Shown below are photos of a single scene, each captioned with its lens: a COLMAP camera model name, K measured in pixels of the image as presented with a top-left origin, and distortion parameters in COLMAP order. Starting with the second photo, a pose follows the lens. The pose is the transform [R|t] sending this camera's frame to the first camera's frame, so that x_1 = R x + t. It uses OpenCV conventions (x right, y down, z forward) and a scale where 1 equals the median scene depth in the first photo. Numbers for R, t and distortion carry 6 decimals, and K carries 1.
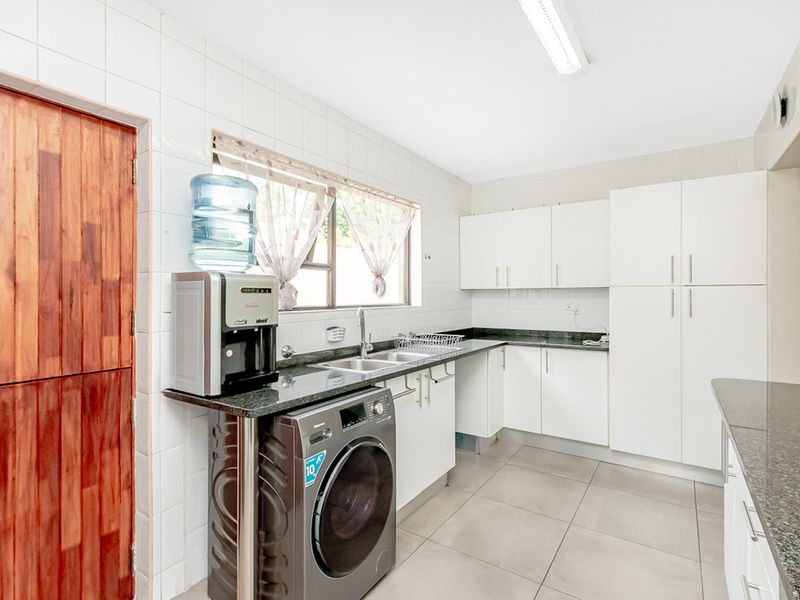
lens RADIAL K [[405.9, 0, 395.4], [0, 405.9, 295.9], [0, 0, 1]] dist [0.004718, 0.000710]
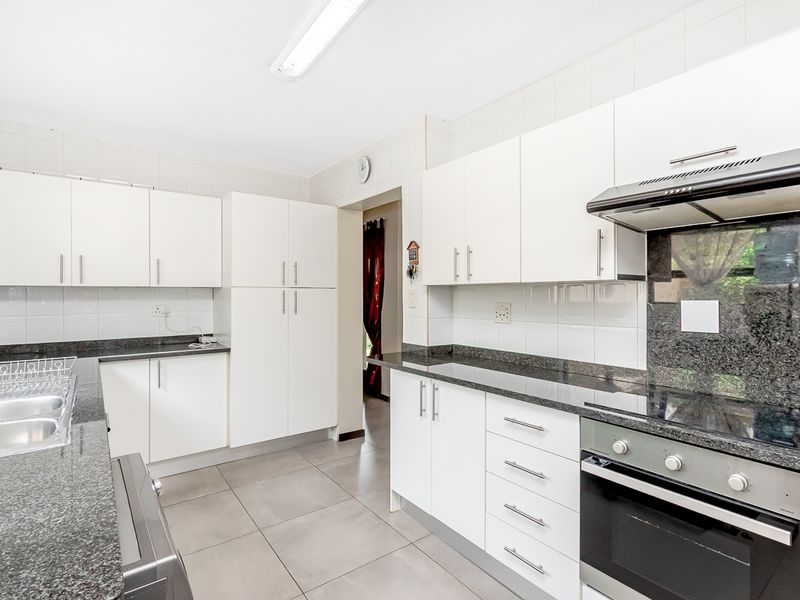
lens RADIAL K [[405.9, 0, 398.1], [0, 405.9, 298.1], [0, 0, 1]] dist [0.004718, 0.000710]
pose [[0.320688, -0.004567, 0.947174, -0.290931], [-0.002877, 0.999979, 0.005796, -0.003134], [-0.947180, -0.004583, 0.320668, 0.284077]]
